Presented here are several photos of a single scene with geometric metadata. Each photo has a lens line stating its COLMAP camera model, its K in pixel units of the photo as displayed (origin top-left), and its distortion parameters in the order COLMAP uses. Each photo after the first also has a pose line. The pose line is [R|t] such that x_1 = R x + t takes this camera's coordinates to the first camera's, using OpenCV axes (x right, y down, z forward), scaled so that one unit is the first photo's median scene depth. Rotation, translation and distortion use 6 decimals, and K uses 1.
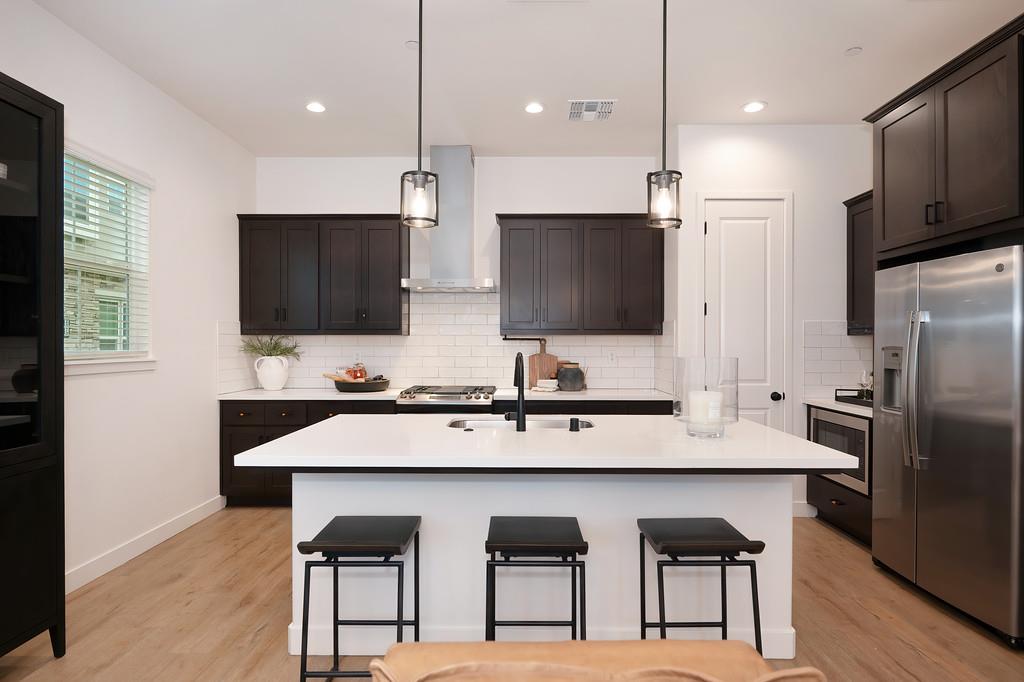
lens RADIAL K [[545.1, 0, 513.9], [0, 545.1, 338.4], [0, 0, 1]] dist [0.001411, 0.000369]
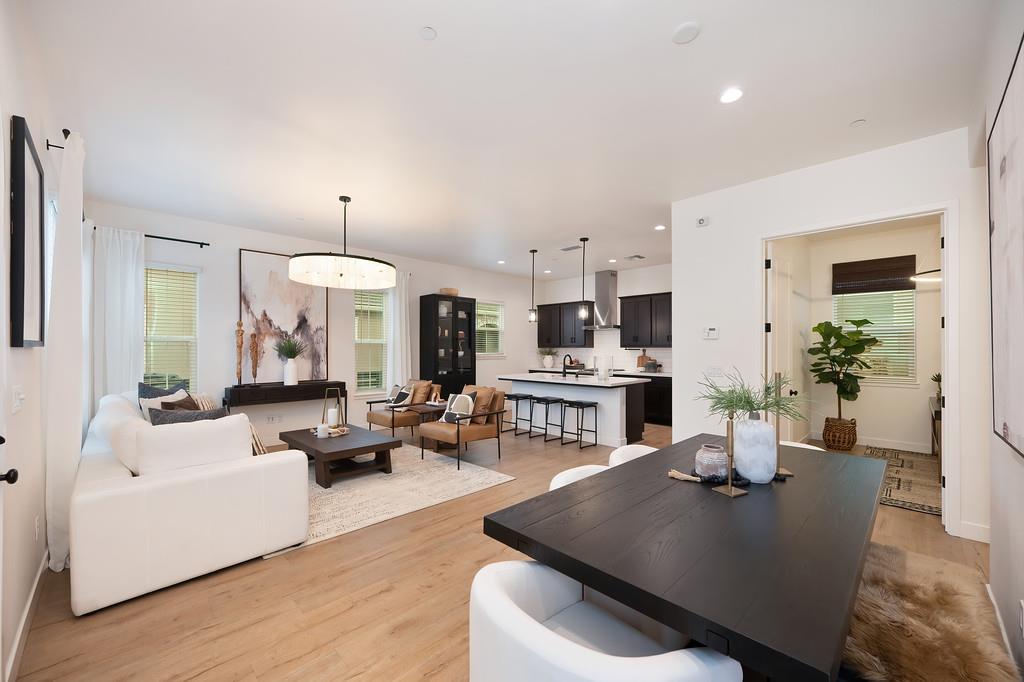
lens RADIAL K [[406.1, 0, 512.0], [0, 406.1, 341.0], [0, 0, 1]] dist [-0.001704, -0.000277]
pose [[0.712767, -0.014052, -0.701260, 0.881875], [0.005648, 0.999882, -0.014295, -0.012888], [0.701378, 0.006228, 0.712762, -0.596986]]
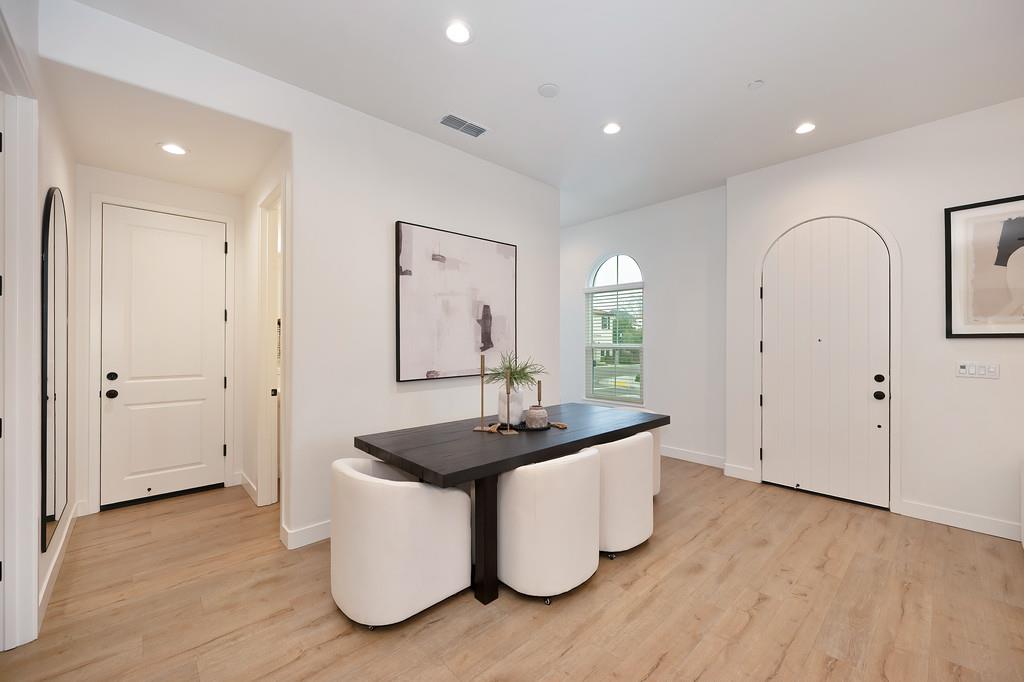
lens RADIAL K [[406.1, 0, 512.0], [0, 406.1, 341.0], [0, 0, 1]] dist [-0.001704, -0.000277]
pose [[-0.685452, 0.002366, 0.728114, 0.315598], [-0.004307, 0.999964, -0.007304, -0.004646], [-0.728105, -0.008143, -0.685417, 0.298901]]
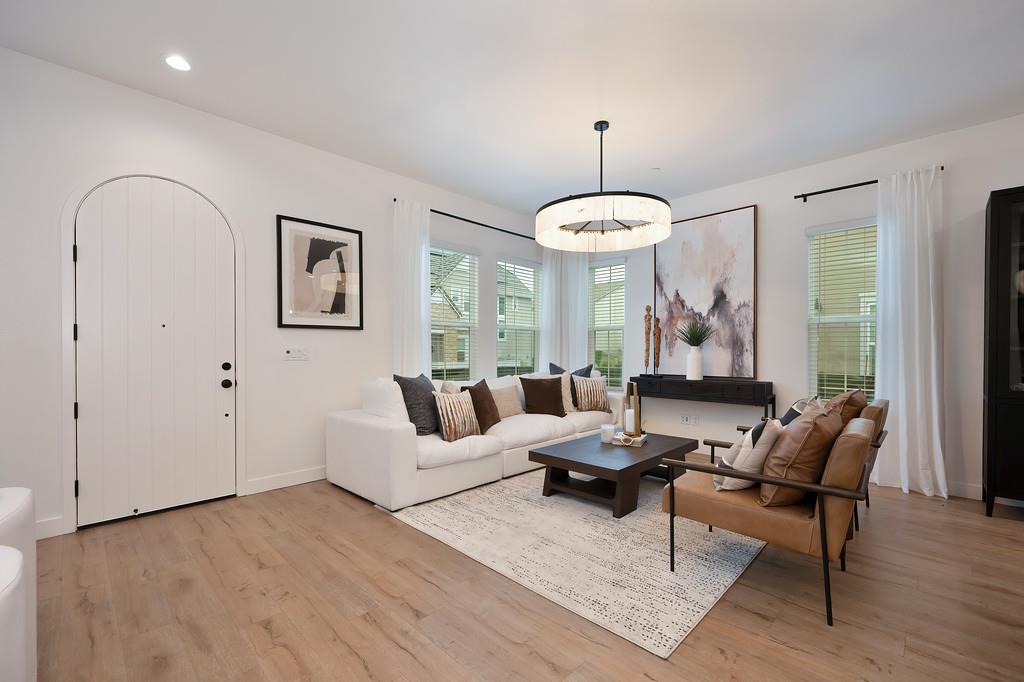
lens RADIAL K [[437.0, 0, 518.9], [0, 437.0, 350.6], [0, 0, 1]] dist [0.000409, -0.000136]
pose [[-0.688294, 0.002694, -0.725427, 0.589894], [0.003776, 0.999993, 0.000130, 0.027161], [0.725422, -0.002650, -0.688299, 0.228040]]
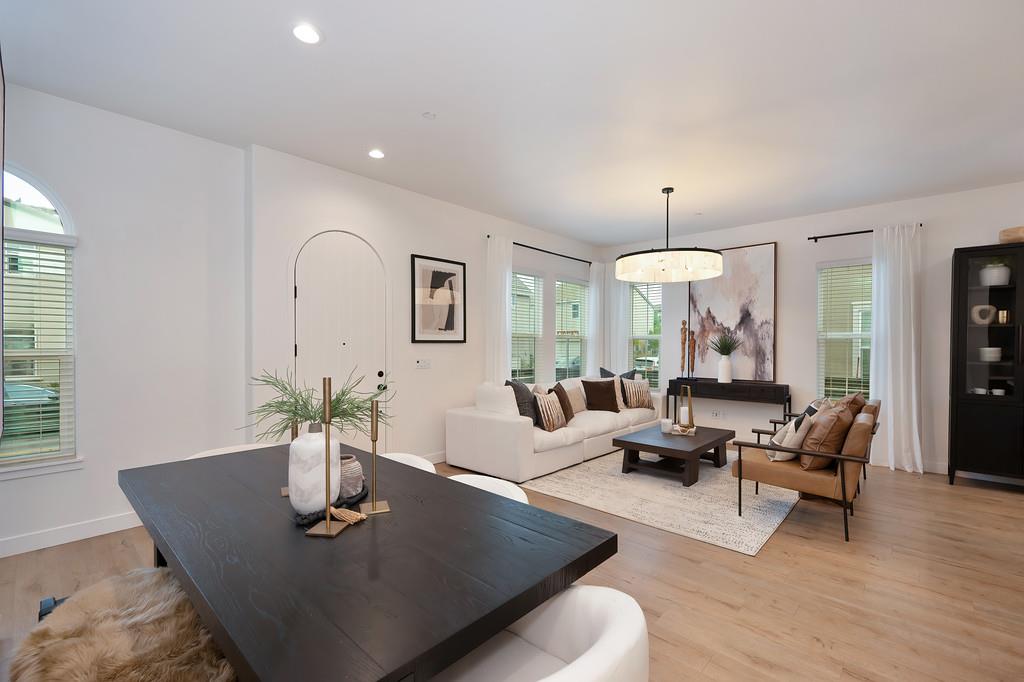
lens RADIAL K [[450.7, 0, 516.2], [0, 450.7, 346.8], [0, 0, 1]] dist [-0.000487, 0.000176]
pose [[-0.666668, 0.003004, -0.745349, 0.935420], [0.000004, 0.999992, 0.004027, -0.011590], [0.745355, 0.002682, -0.666662, 0.237530]]
